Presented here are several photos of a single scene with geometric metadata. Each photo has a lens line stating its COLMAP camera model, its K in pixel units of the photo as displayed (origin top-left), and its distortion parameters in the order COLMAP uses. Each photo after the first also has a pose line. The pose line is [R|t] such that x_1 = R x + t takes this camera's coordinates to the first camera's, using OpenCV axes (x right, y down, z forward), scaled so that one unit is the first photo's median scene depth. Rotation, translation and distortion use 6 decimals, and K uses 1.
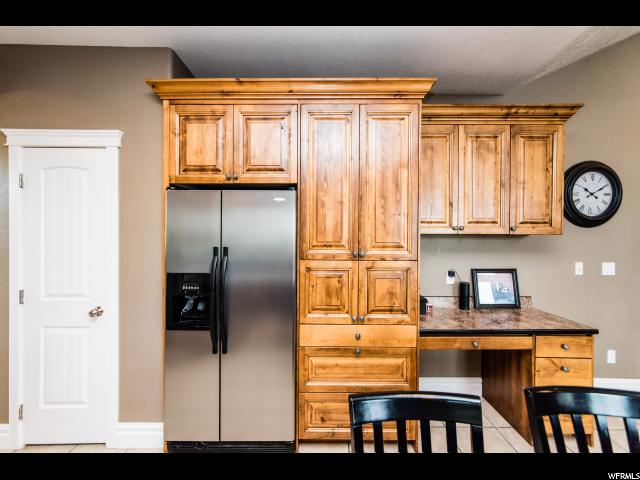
lens RADIAL K [[235.3, 0, 322.5], [0, 235.3, 234.1], [0, 0, 1]] dist [0.002610, -0.000299]
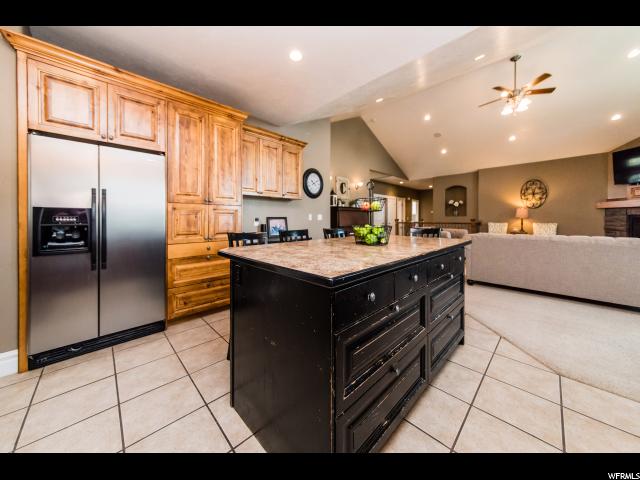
lens RADIAL K [[235.3, 0, 328.9], [0, 235.3, 222.6], [0, 0, 1]] dist [0.002610, -0.000299]
pose [[0.687779, -0.011310, 0.725832, -0.486234], [0.006044, 0.999933, 0.009855, 0.231221], [-0.725895, -0.002391, 0.687801, -0.814300]]
